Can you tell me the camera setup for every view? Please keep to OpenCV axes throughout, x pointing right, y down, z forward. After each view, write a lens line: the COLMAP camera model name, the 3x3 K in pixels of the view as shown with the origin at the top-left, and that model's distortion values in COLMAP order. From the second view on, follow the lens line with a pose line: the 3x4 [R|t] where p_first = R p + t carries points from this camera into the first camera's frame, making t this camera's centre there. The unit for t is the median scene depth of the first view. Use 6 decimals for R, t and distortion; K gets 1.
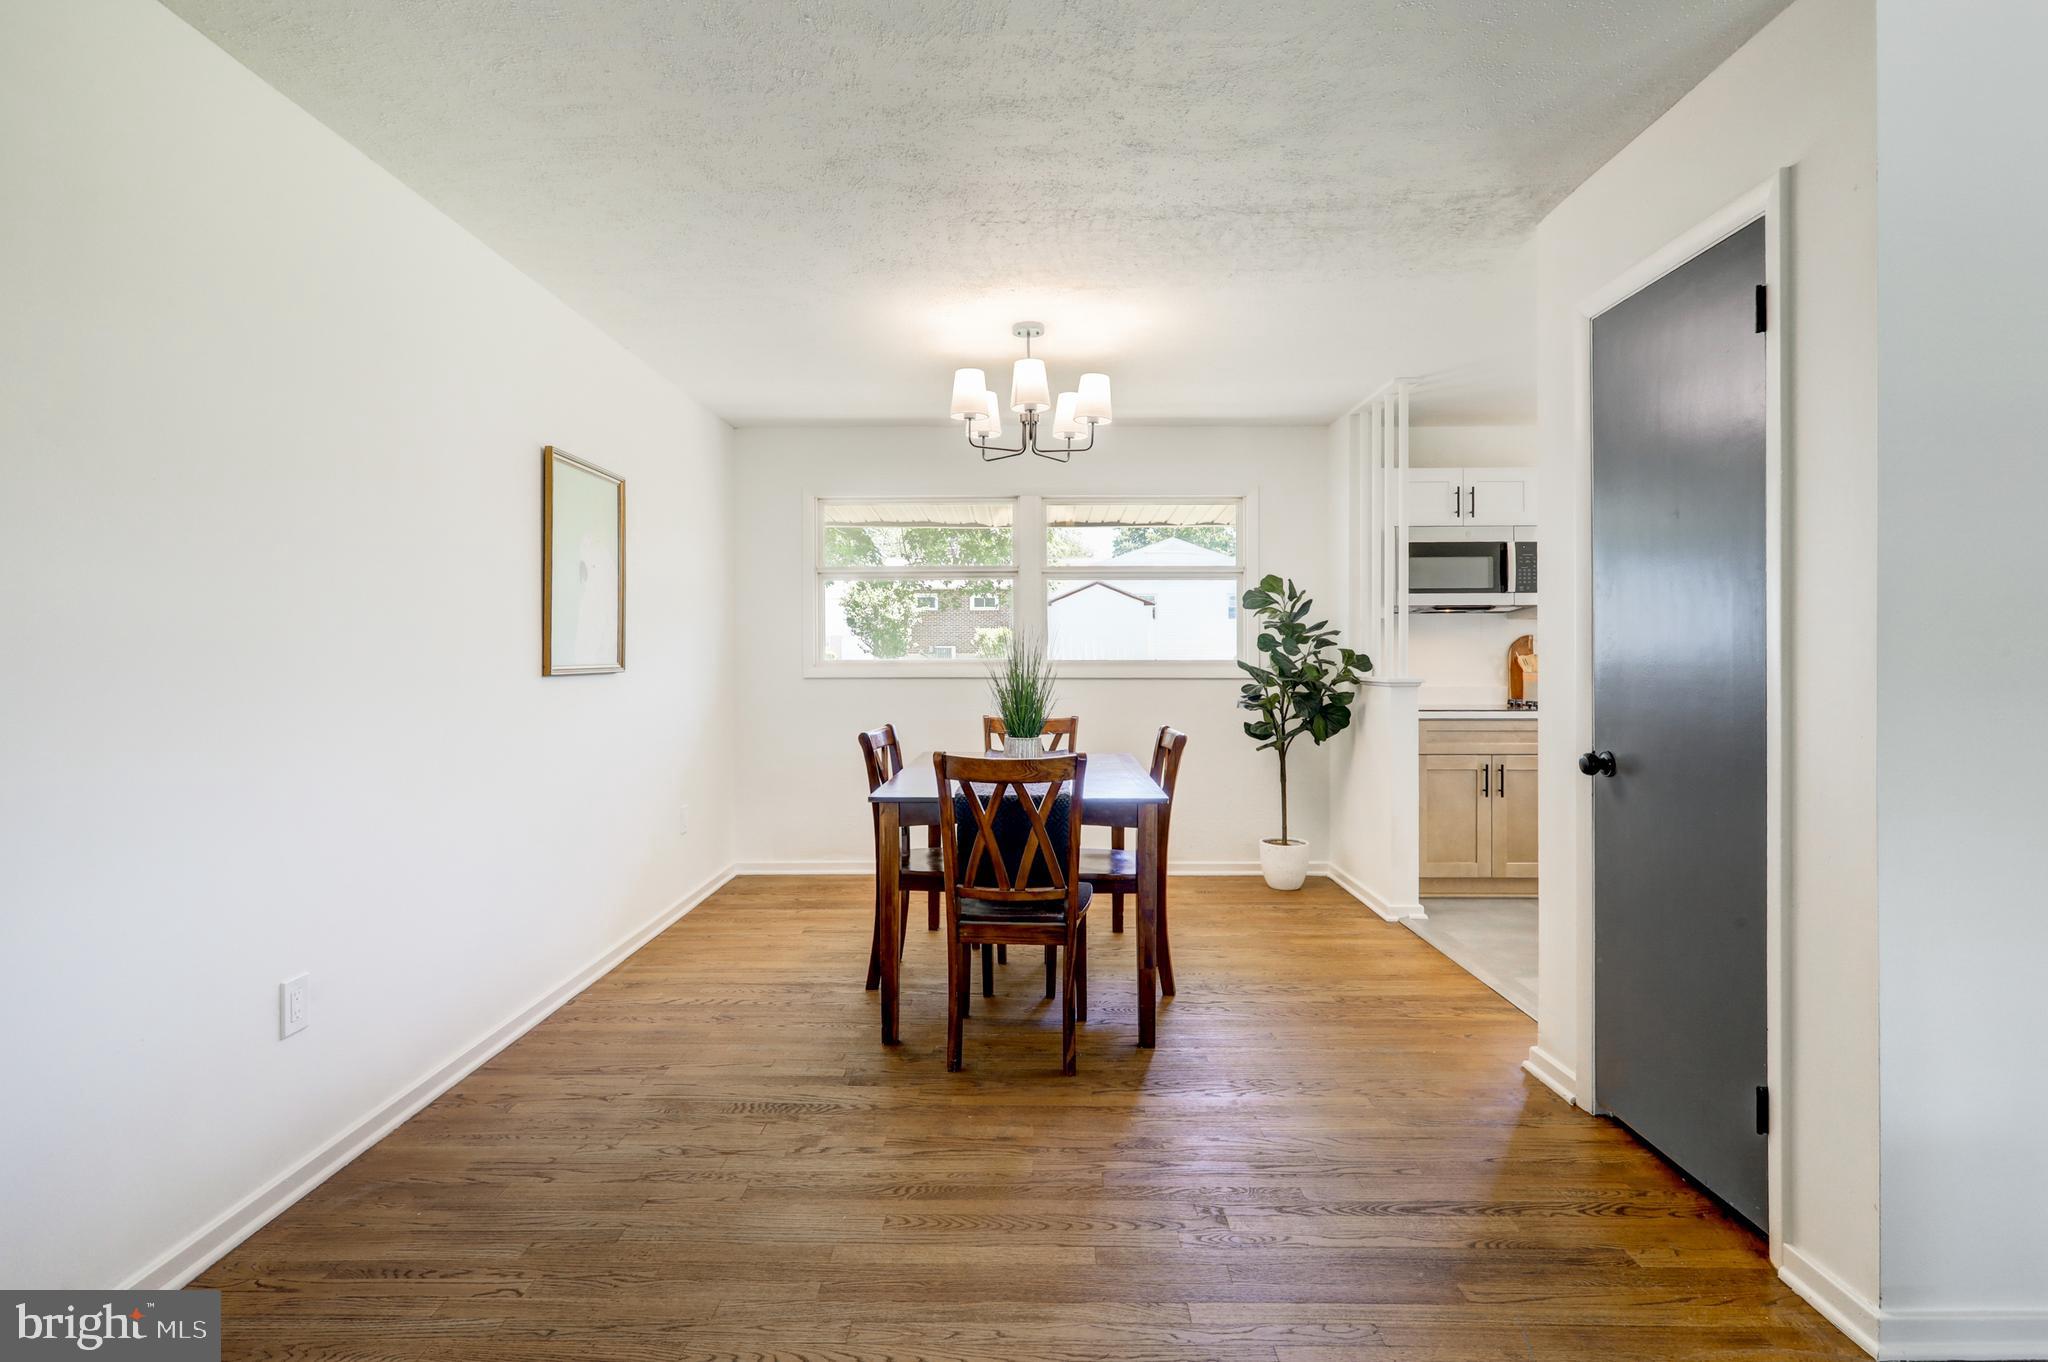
lens RADIAL K [[1017.7, 0, 1021.0], [0, 1017.7, 663.2], [0, 0, 1]] dist [-0.002982, 0.001590]
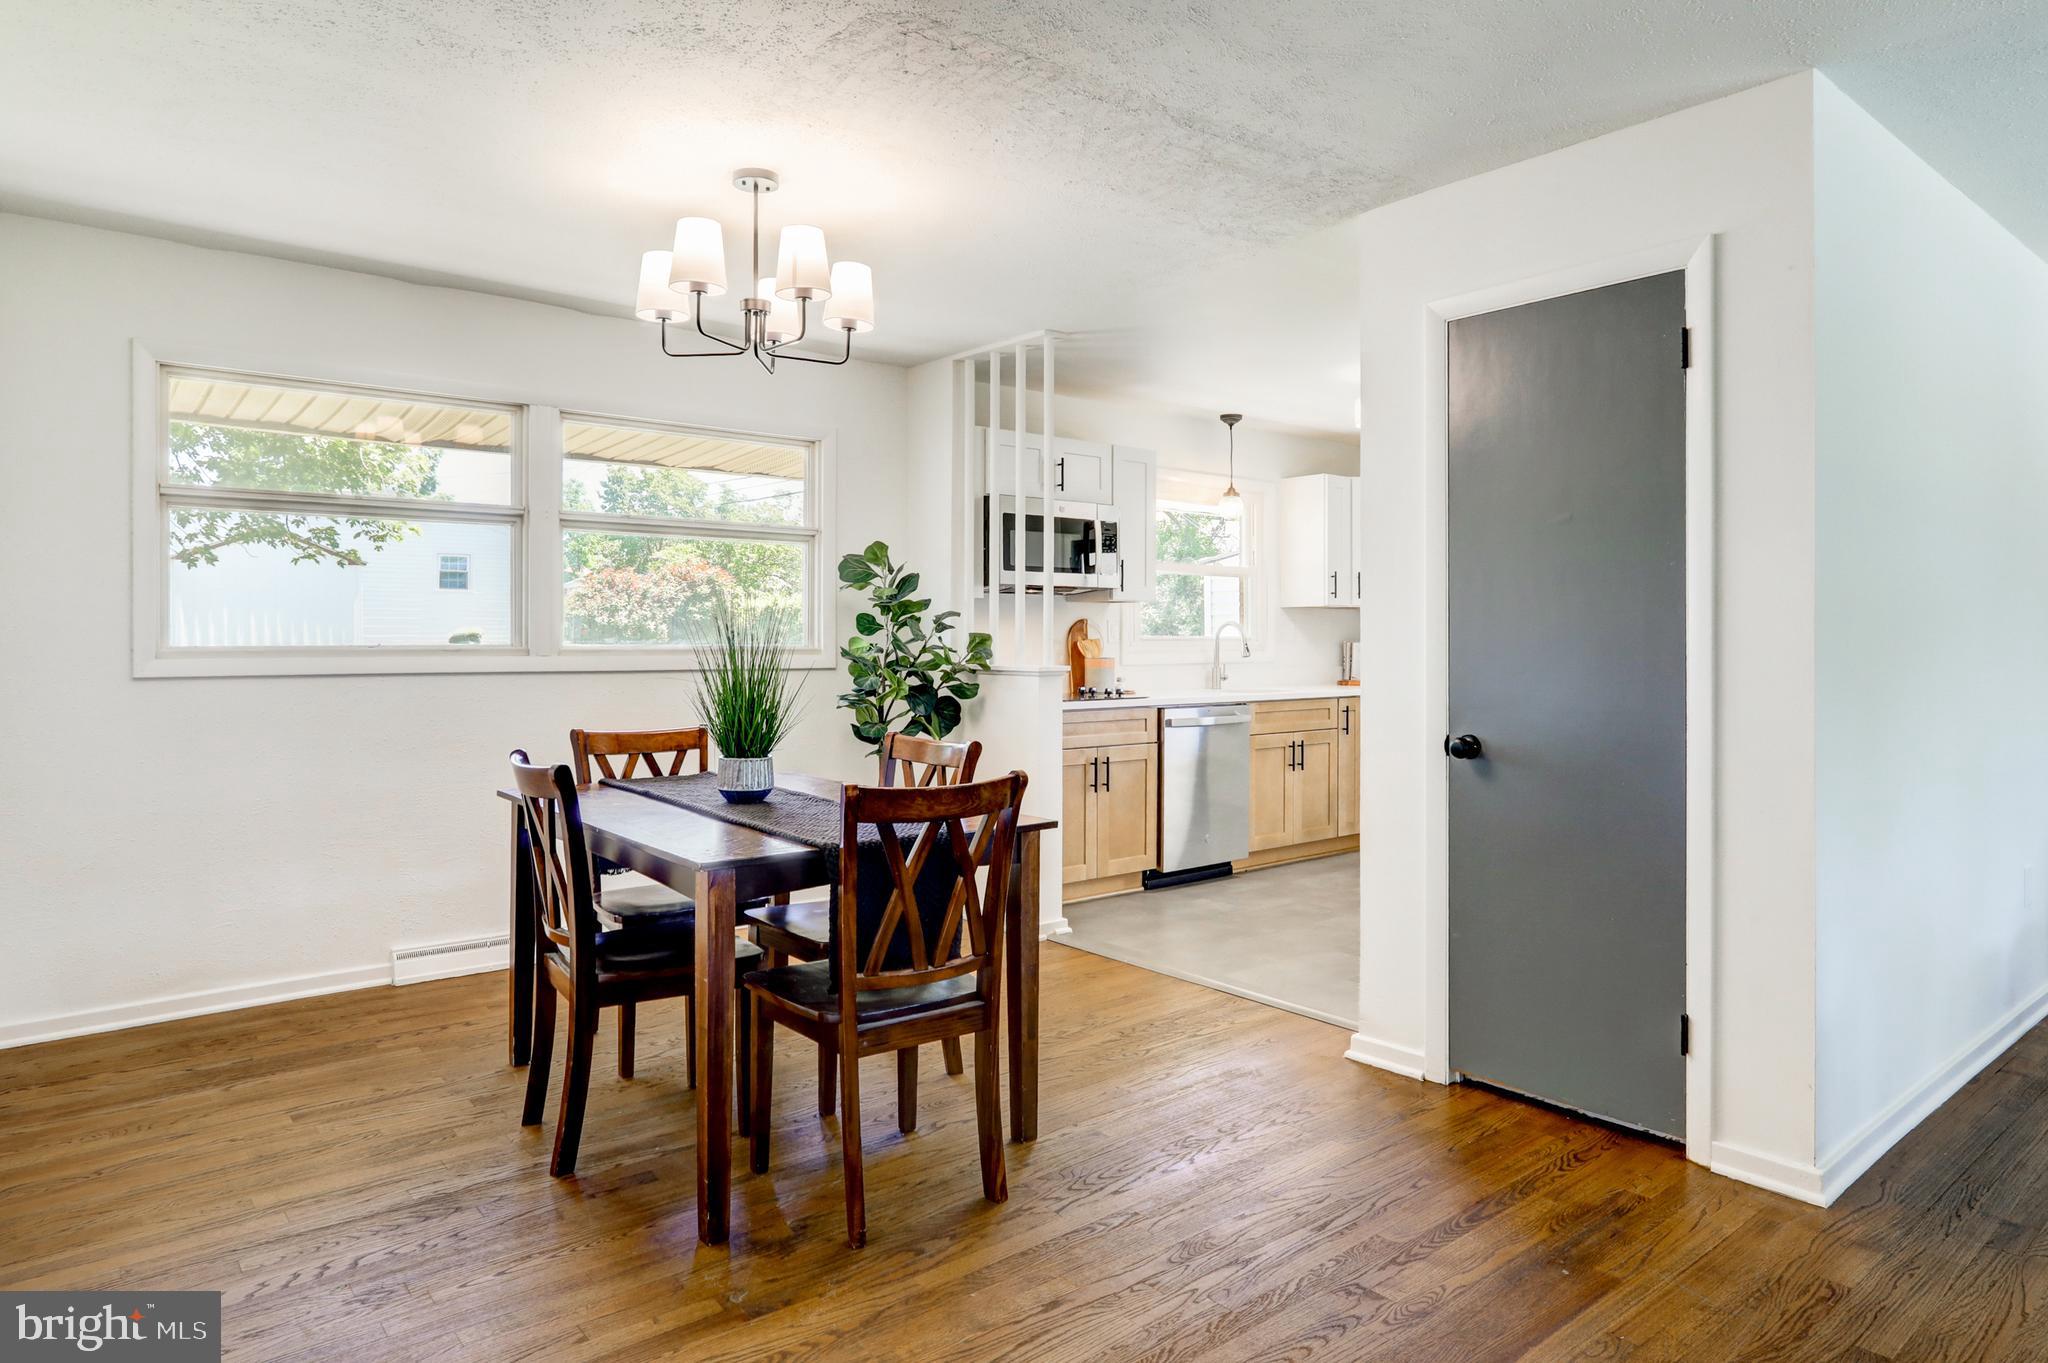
lens RADIAL K [[1217.9, 0, 1094.5], [0, 1217.9, 637.3], [0, 0, 1]] dist [-0.006149, -0.000970]
pose [[0.753663, 0.003878, 0.657249, -0.349927], [0.002163, 0.999963, -0.008381, -0.001965], [-0.657257, 0.007738, 0.753627, 0.197250]]
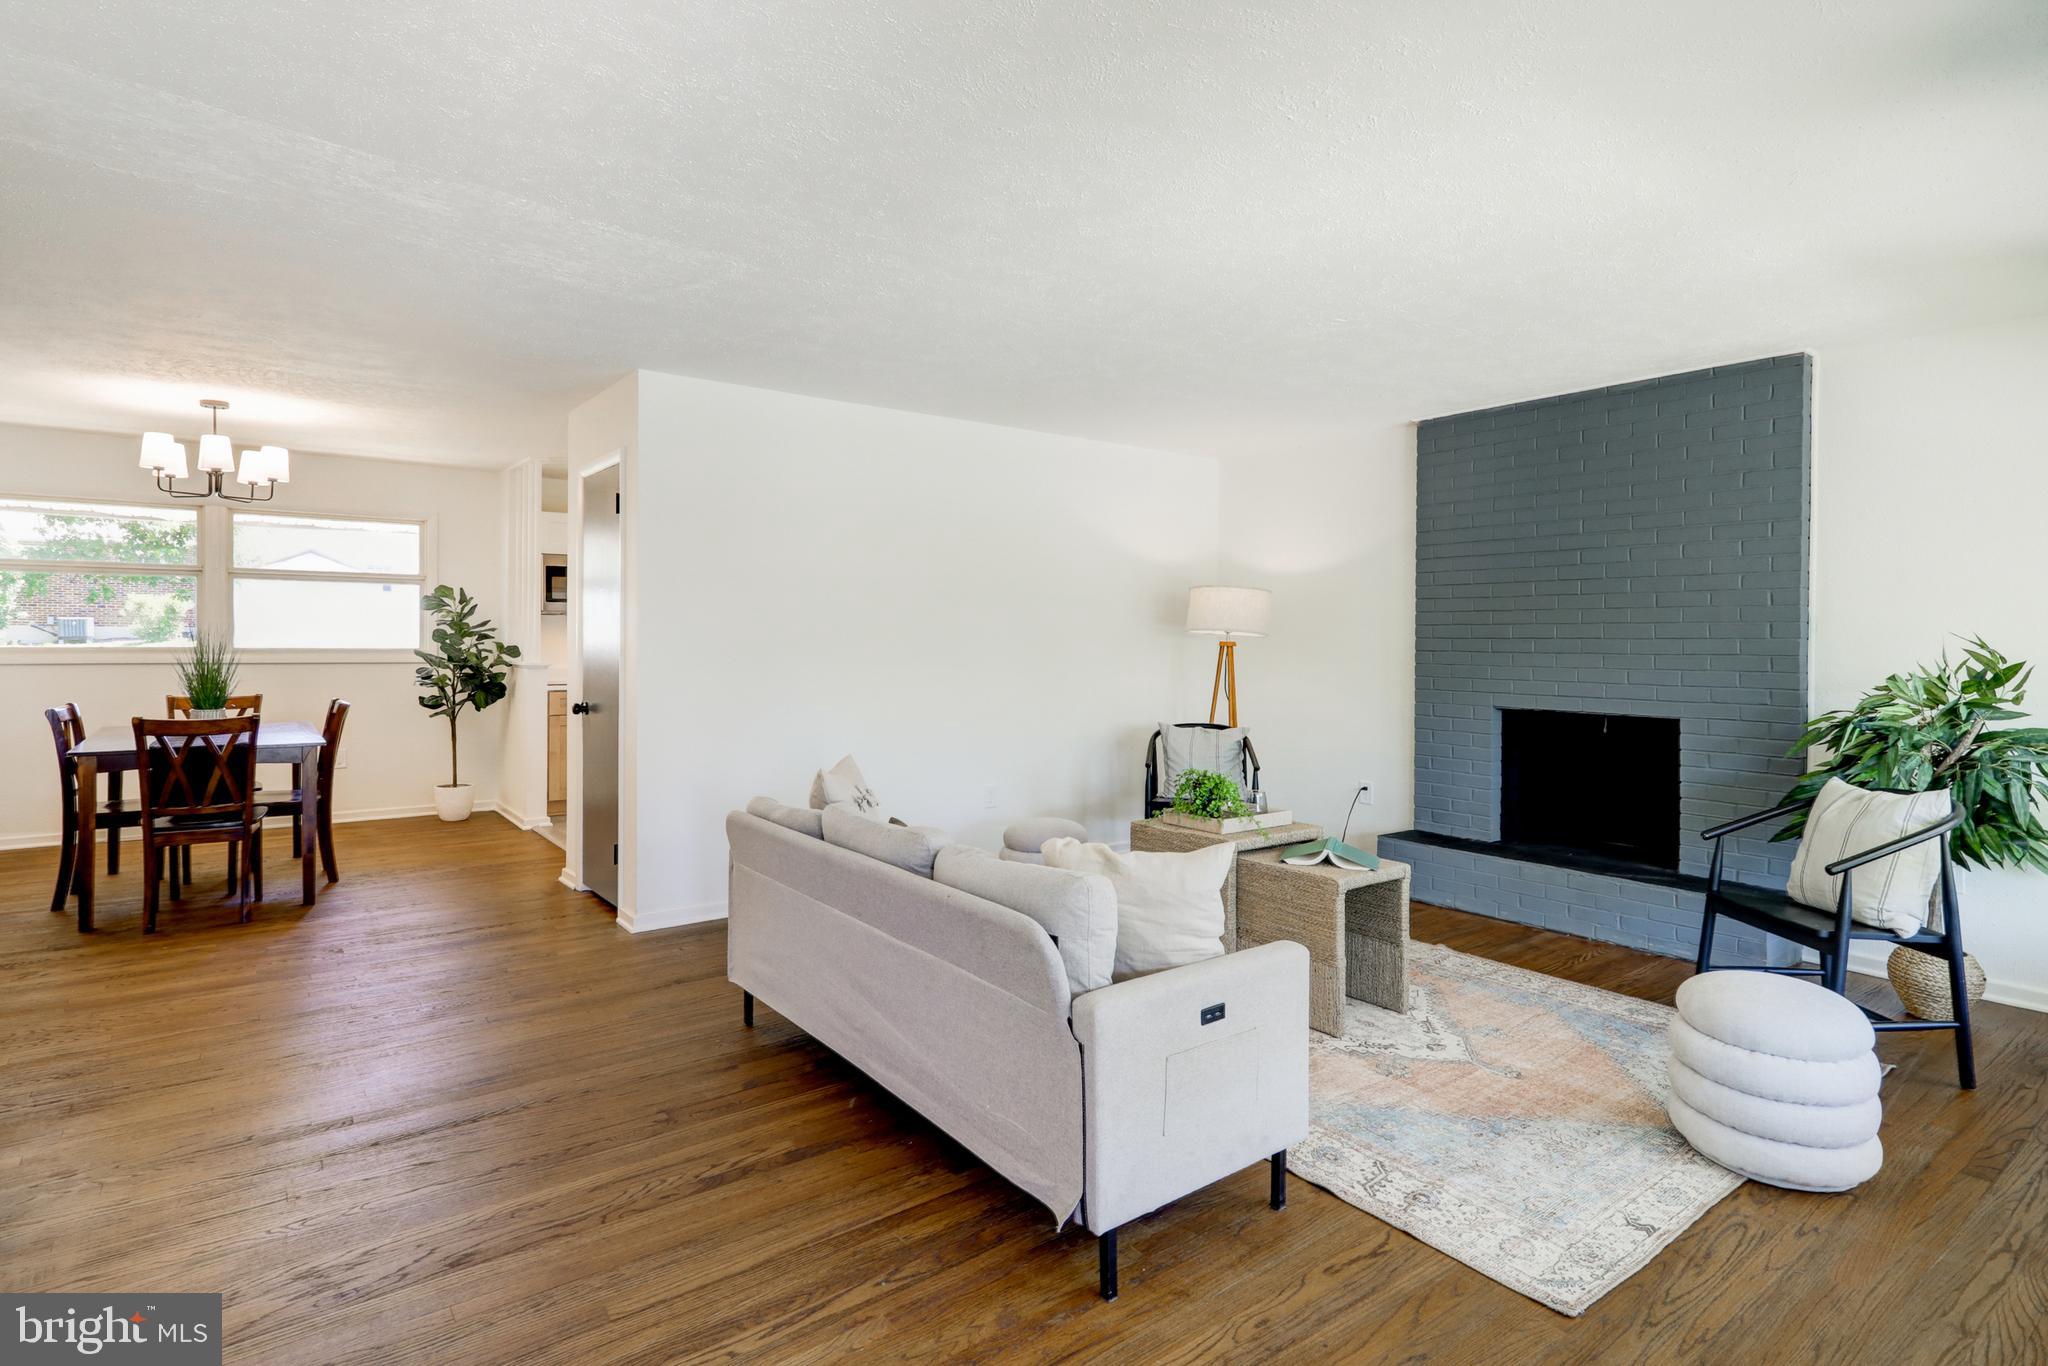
lens RADIAL K [[1017.7, 0, 992.7], [0, 1017.7, 644.2], [0, 0, 1]] dist [-0.002982, 0.001590]
pose [[0.788270, 0.005030, 0.615309, -0.006887], [-0.006733, 0.999977, 0.000451, -0.019412], [-0.615292, -0.004499, 0.788286, -0.642346]]
